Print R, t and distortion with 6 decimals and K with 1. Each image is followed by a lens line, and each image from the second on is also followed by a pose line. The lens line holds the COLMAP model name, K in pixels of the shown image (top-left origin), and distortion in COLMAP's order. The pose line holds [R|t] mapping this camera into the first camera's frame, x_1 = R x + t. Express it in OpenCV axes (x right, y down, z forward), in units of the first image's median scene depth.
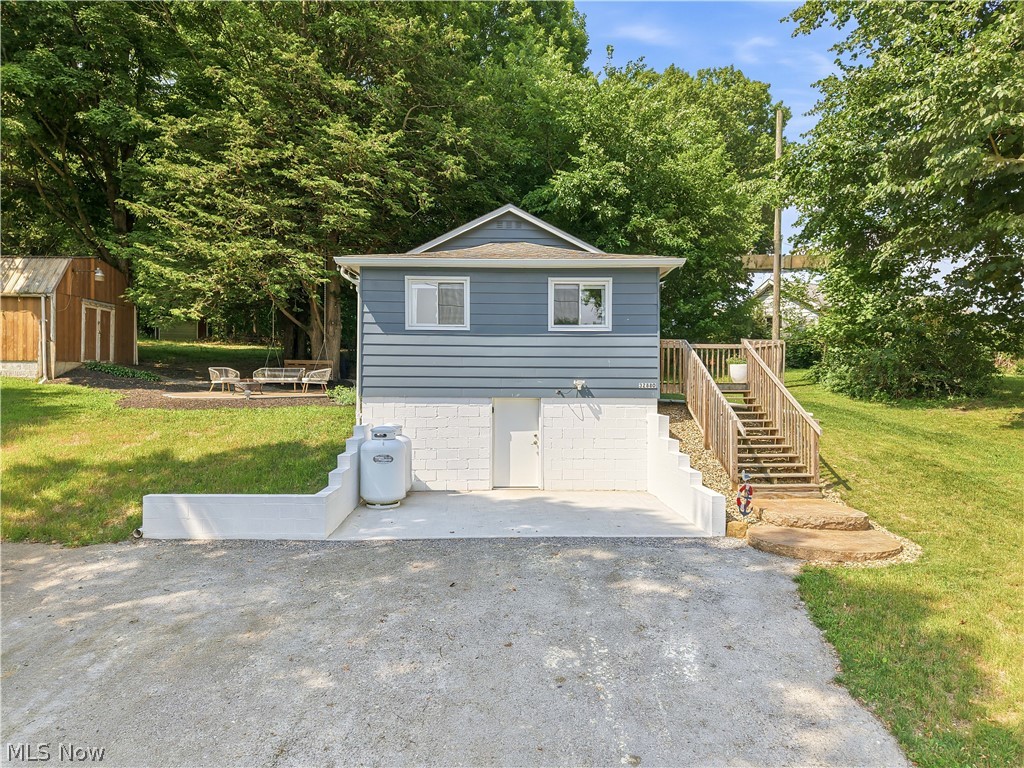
lens RADIAL K [[688.6, 0, 512.0], [0, 688.6, 384.0], [0, 0, 1]] dist [0.008736, 0.002935]
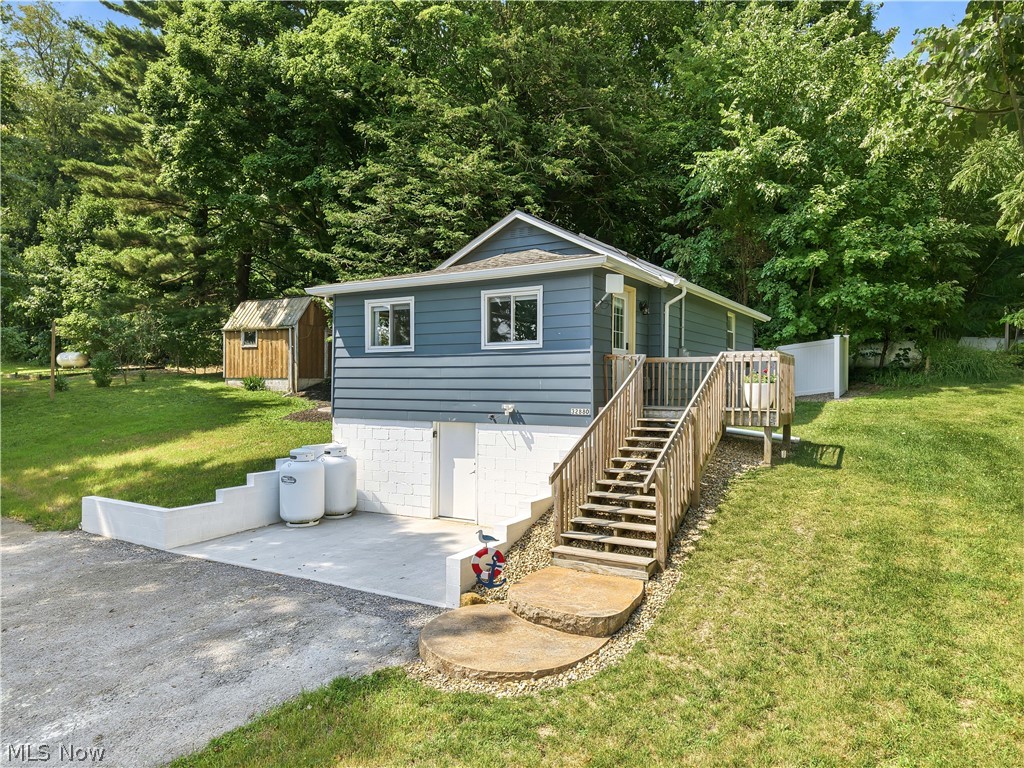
lens RADIAL K [[685.0, 0, 512.0], [0, 685.0, 384.0], [0, 0, 1]] dist [0.000413, -0.002125]
pose [[0.836972, -0.003706, -0.547233, 0.409101], [0.002201, 0.999992, -0.003405, -0.020018], [0.547241, 0.001645, 0.836974, 0.188316]]
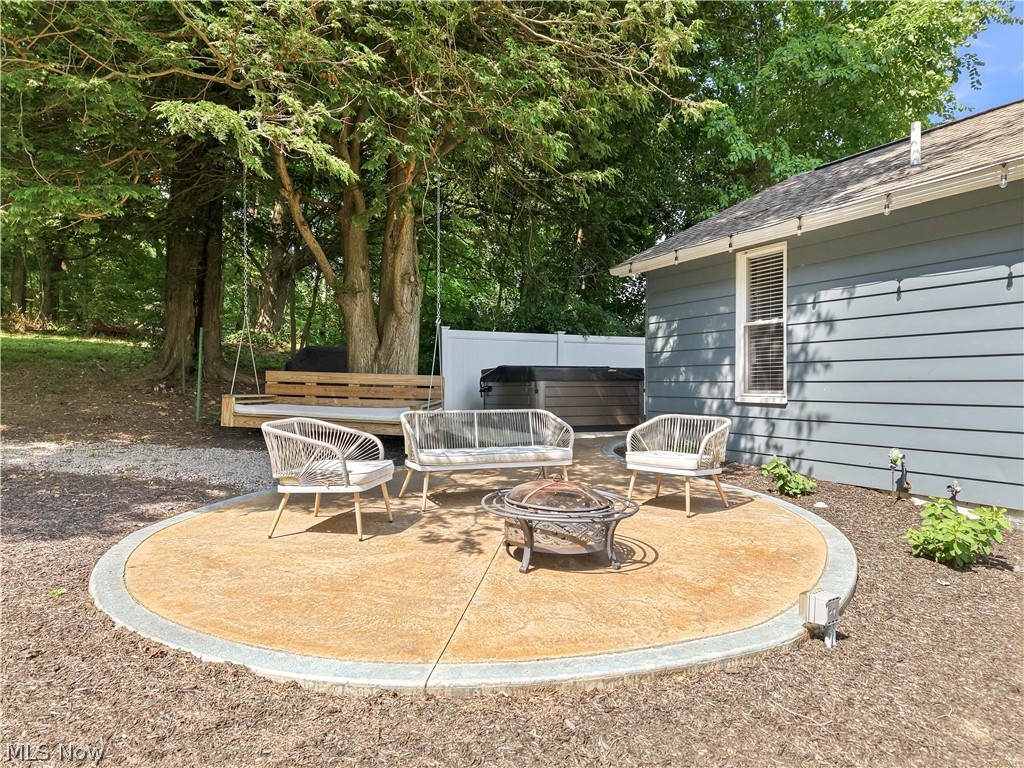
lens RADIAL K [[685.0, 0, 512.0], [0, 685.0, 384.0], [0, 0, 1]] dist [0.000413, -0.002125]
pose [[0.907423, -0.006729, 0.420164, -0.486427], [0.004881, 0.999973, 0.005474, -0.038778], [-0.420189, -0.002916, 0.907432, 0.813013]]
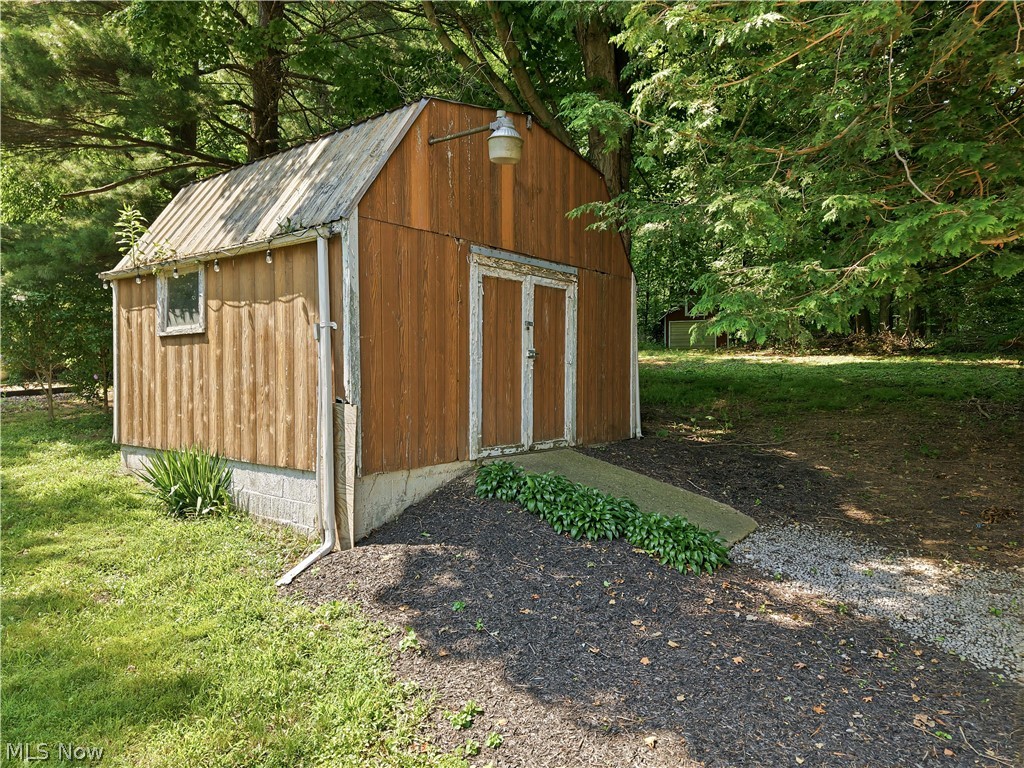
lens RADIAL K [[685.0, 0, 512.0], [0, 685.0, 384.0], [0, 0, 1]] dist [0.000413, -0.002125]
pose [[0.770747, -0.005169, -0.637121, -0.514494], [0.007187, 0.999974, 0.000581, -0.078471], [0.637101, -0.005027, 0.770764, 0.960405]]
